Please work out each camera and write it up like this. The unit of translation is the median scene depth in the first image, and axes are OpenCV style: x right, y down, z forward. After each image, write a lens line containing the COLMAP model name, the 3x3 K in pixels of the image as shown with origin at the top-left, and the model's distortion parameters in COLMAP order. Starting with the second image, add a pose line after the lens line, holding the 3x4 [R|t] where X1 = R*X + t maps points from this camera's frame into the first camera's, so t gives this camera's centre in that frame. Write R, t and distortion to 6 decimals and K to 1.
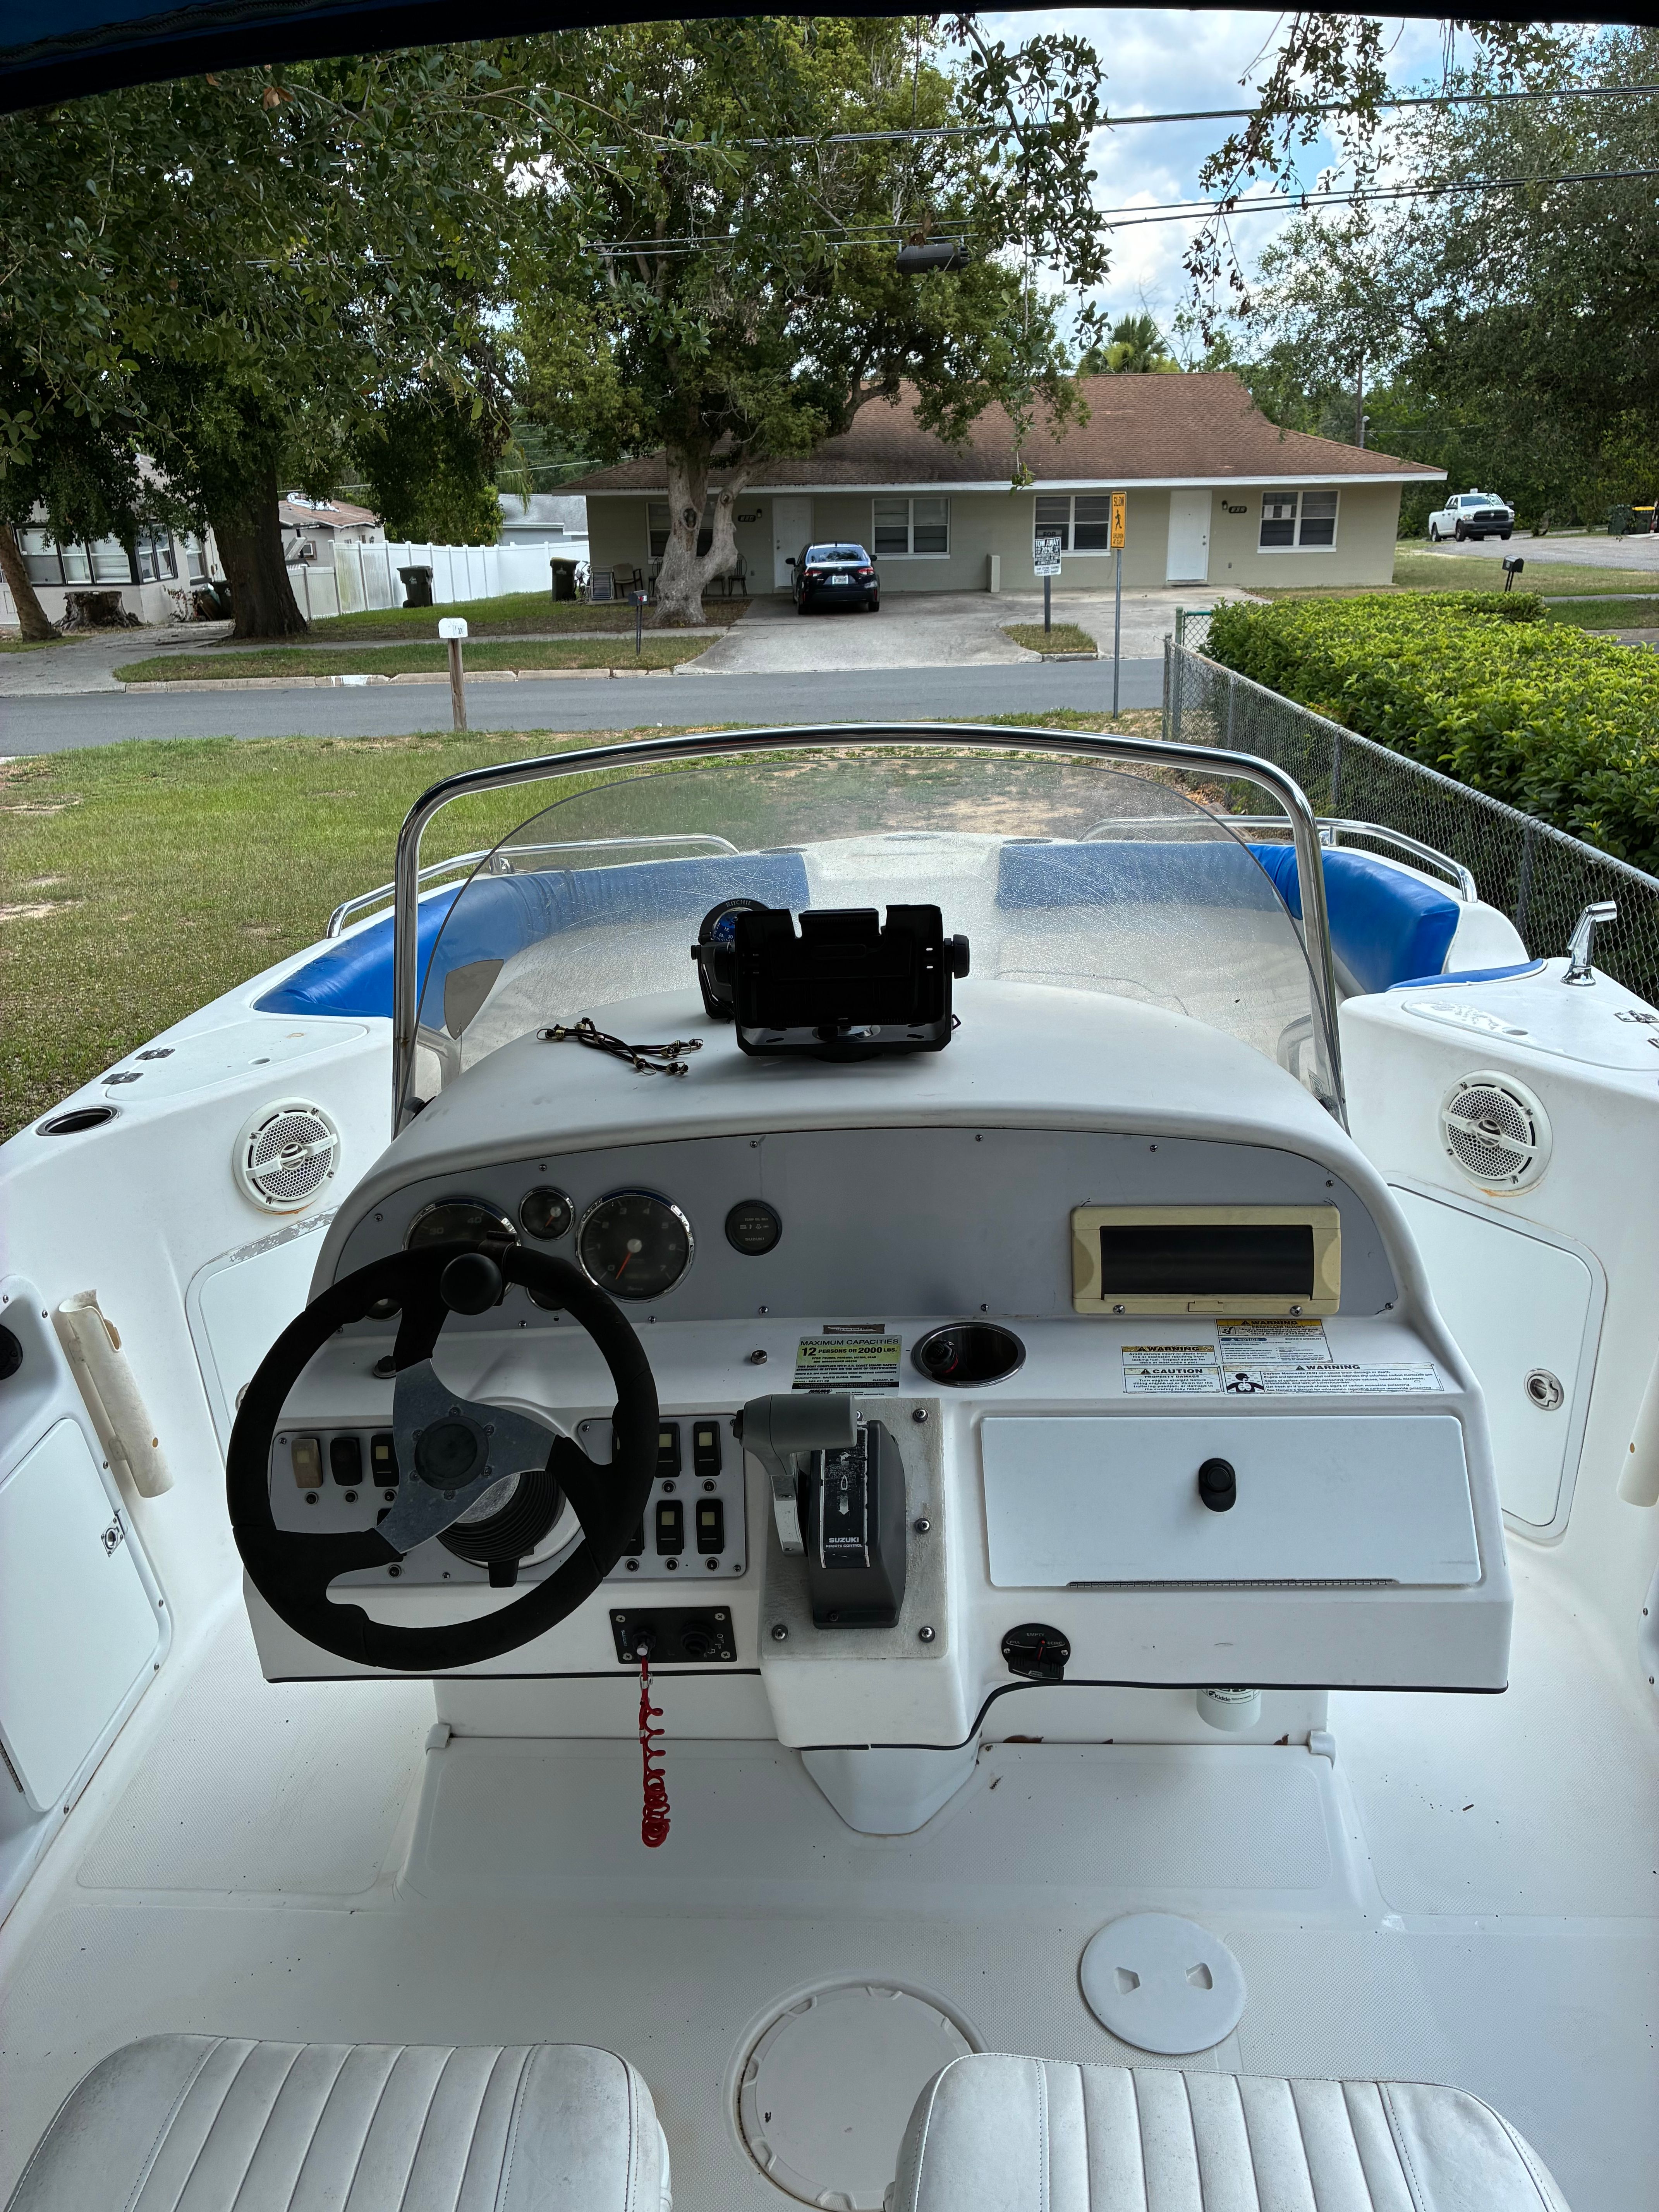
lens RADIAL K [[1591.3, 0, 829.5], [0, 1591.3, 1106.0], [0, 0, 1]] dist [-0.001894, -0.008207]
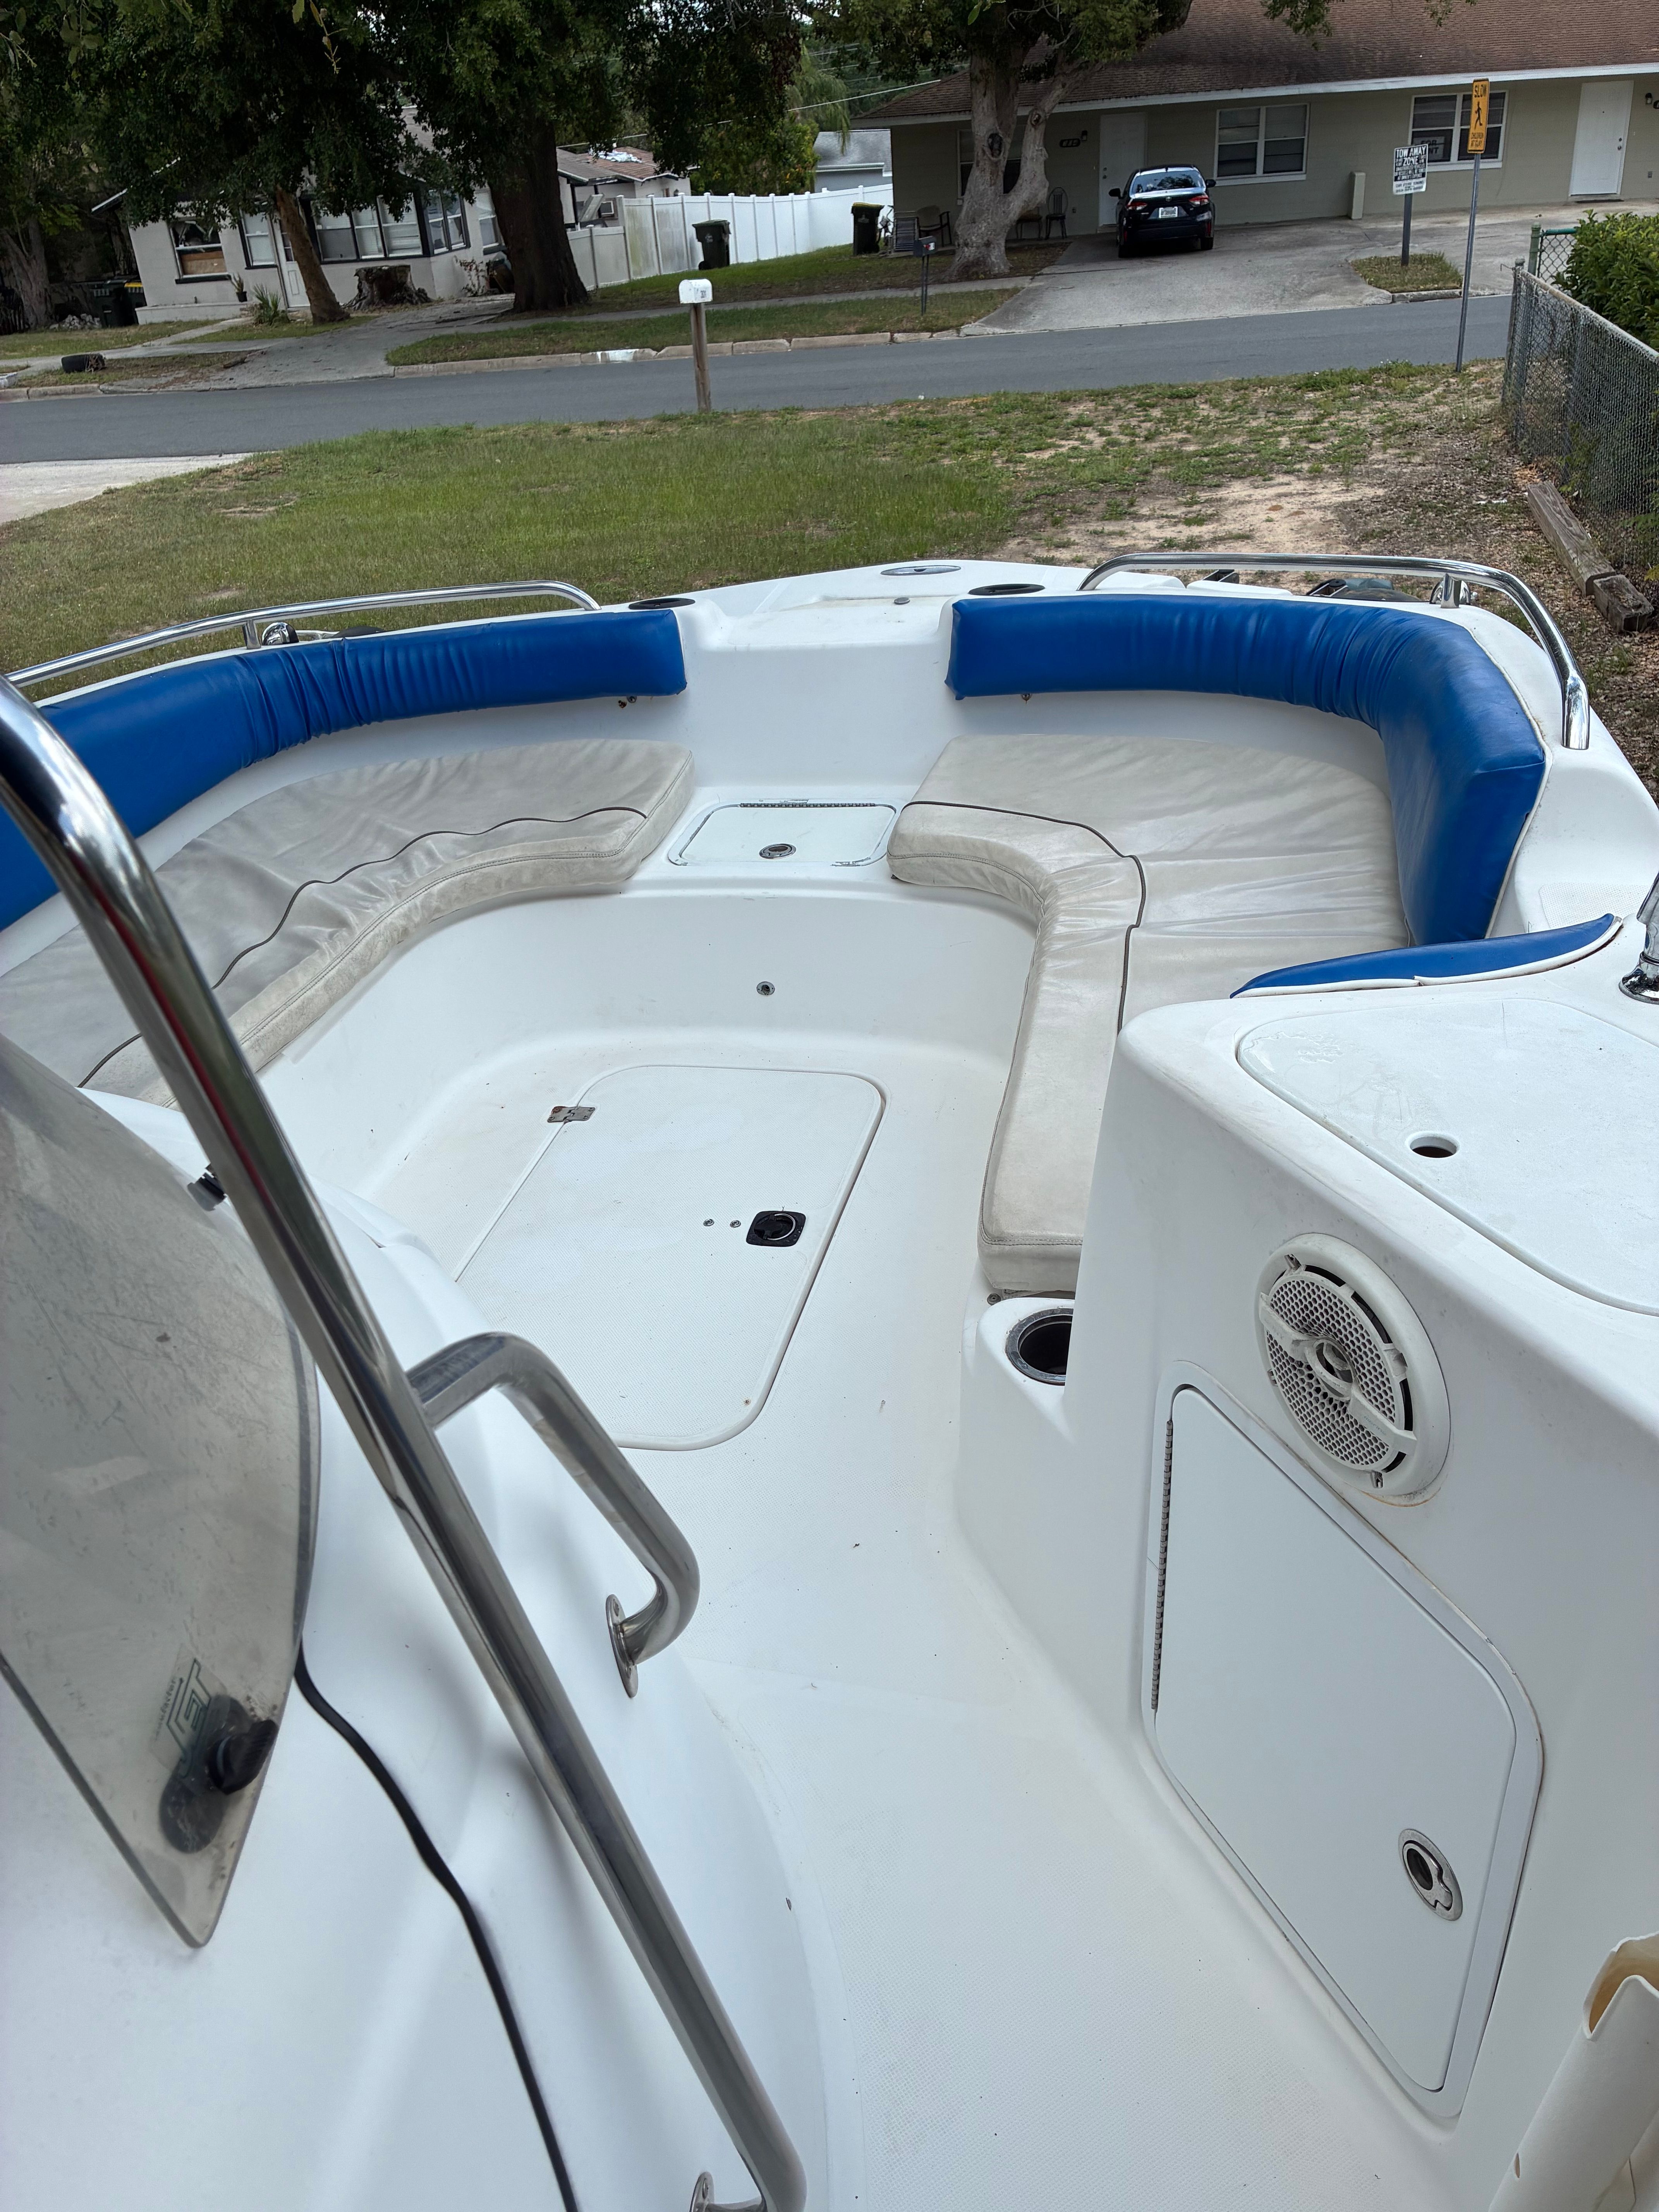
lens RADIAL K [[1551.4, 0, 829.5], [0, 1551.4, 1106.0], [0, 0, 1]] dist [0.043239, -0.058454]
pose [[0.978137, 0.059606, -0.199236, 0.028846], [-0.020207, 0.980752, 0.194209, -0.010682], [0.206977, -0.185937, 0.960514, 0.040834]]
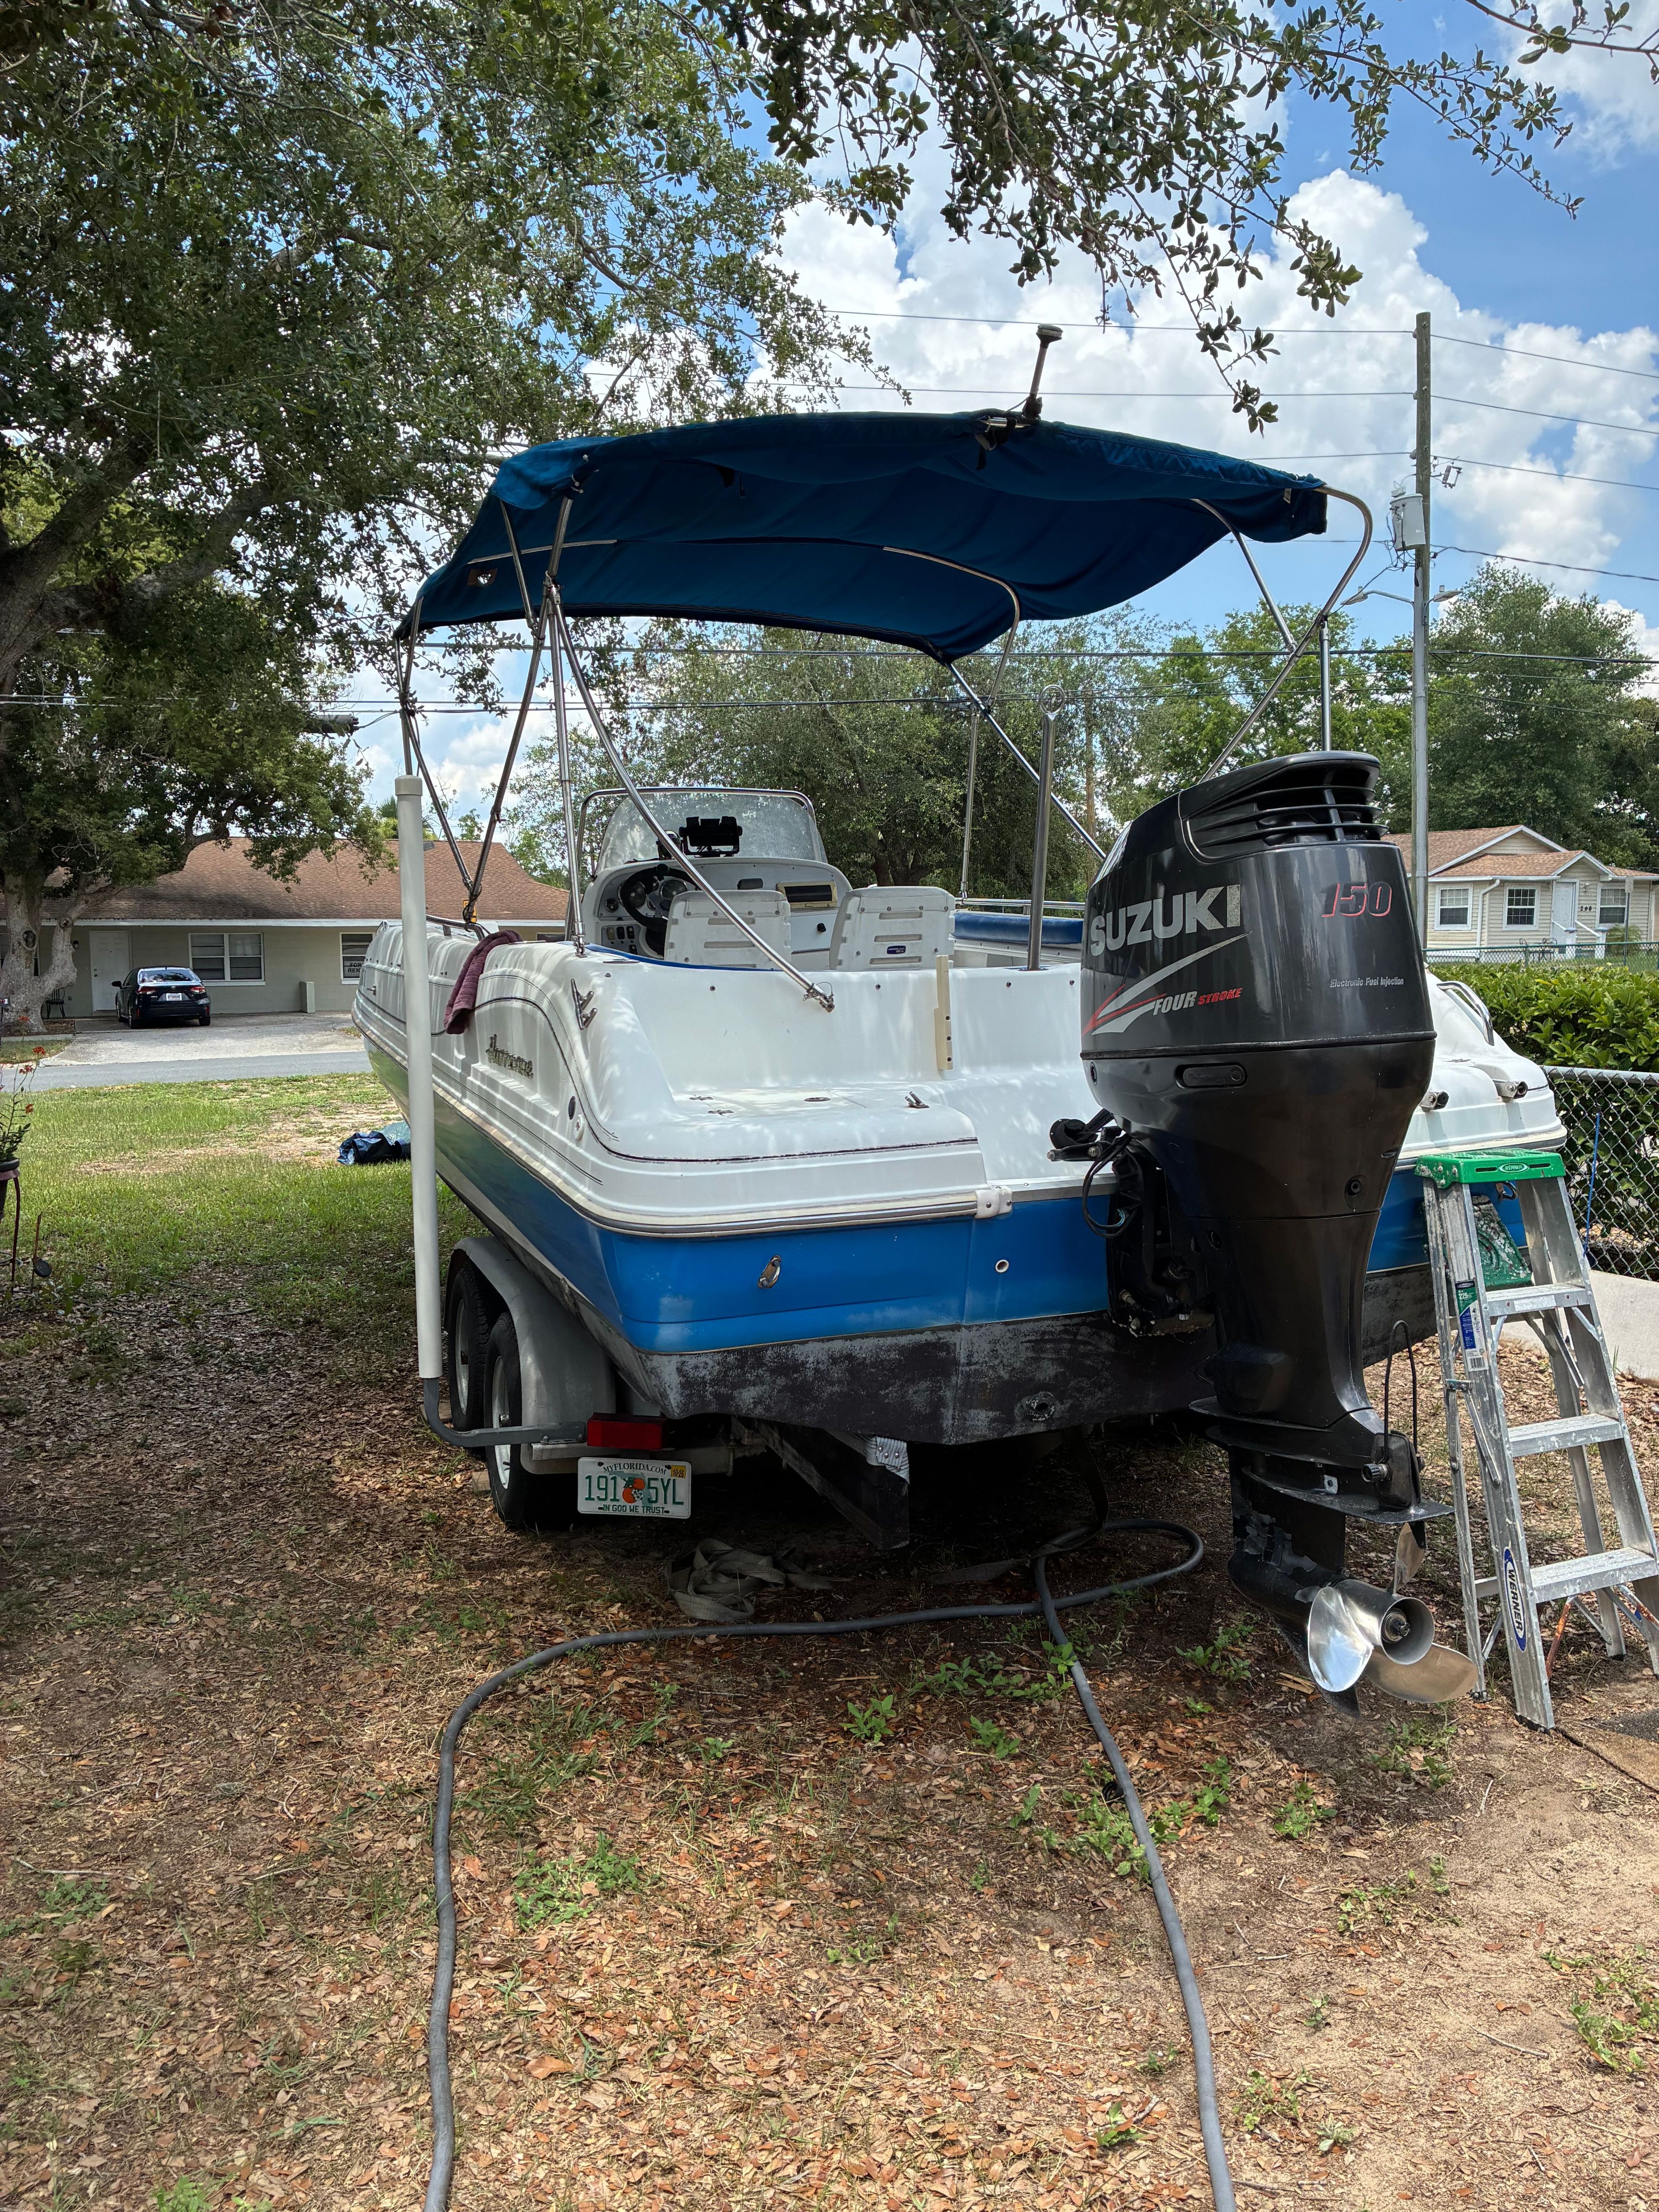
lens RADIAL K [[1591.3, 0, 829.5], [0, 1591.3, 1106.0], [0, 0, 1]] dist [-0.001894, -0.008207]
pose [[0.900973, -0.032826, 0.432632, -0.070704], [0.148953, 0.959932, -0.237367, 0.075055], [-0.407505, 0.278303, 0.869763, -0.123510]]
